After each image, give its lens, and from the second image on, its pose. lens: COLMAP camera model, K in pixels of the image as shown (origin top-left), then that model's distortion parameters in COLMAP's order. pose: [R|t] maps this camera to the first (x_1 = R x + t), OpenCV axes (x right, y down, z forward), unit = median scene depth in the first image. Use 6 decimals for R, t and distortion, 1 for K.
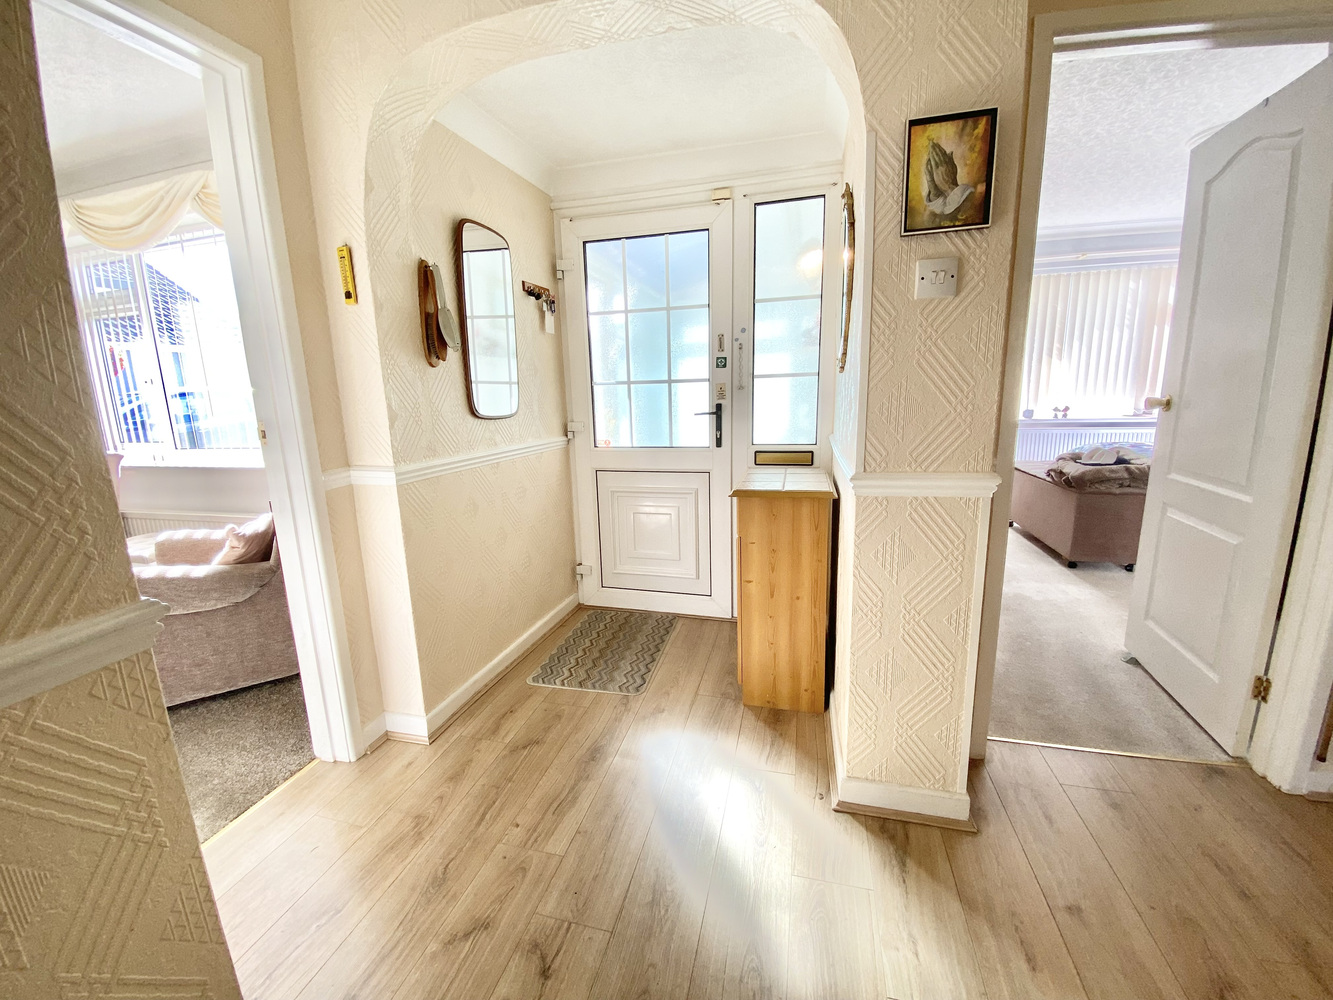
lens RADIAL K [[554.7, 0, 669.5], [0, 554.7, 497.2], [0, 0, 1]] dist [0.011376, -0.013554]
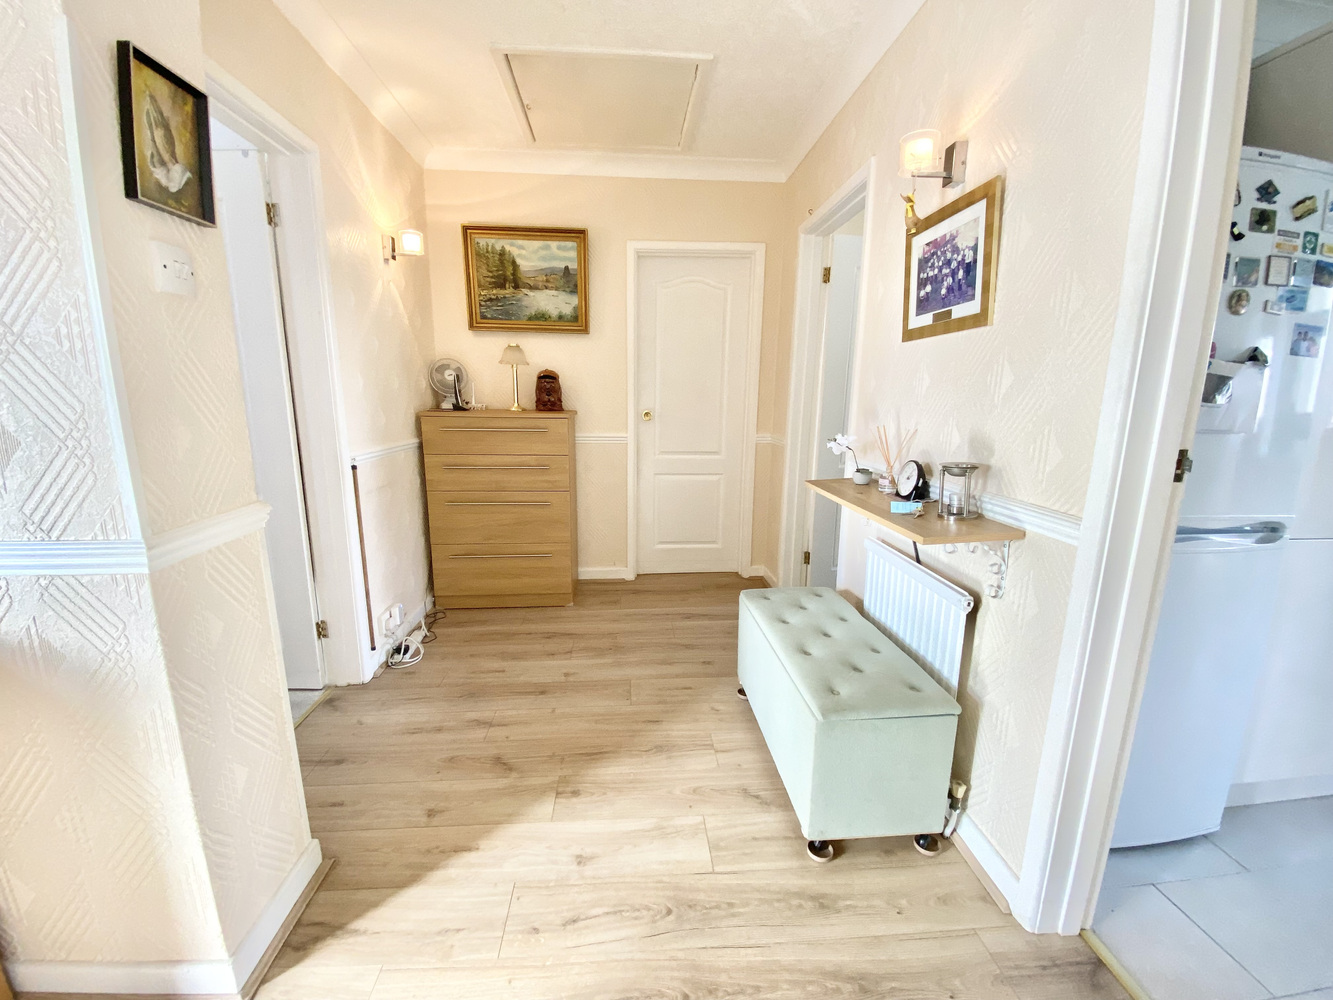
lens RADIAL K [[554.7, 0, 670.2], [0, 554.7, 497.6], [0, 0, 1]] dist [0.011376, -0.013554]
pose [[-0.326755, -0.156054, 0.932136, -0.537336], [0.192925, 0.954493, 0.227426, -0.135109], [-0.925209, 0.254145, -0.281779, 0.675654]]
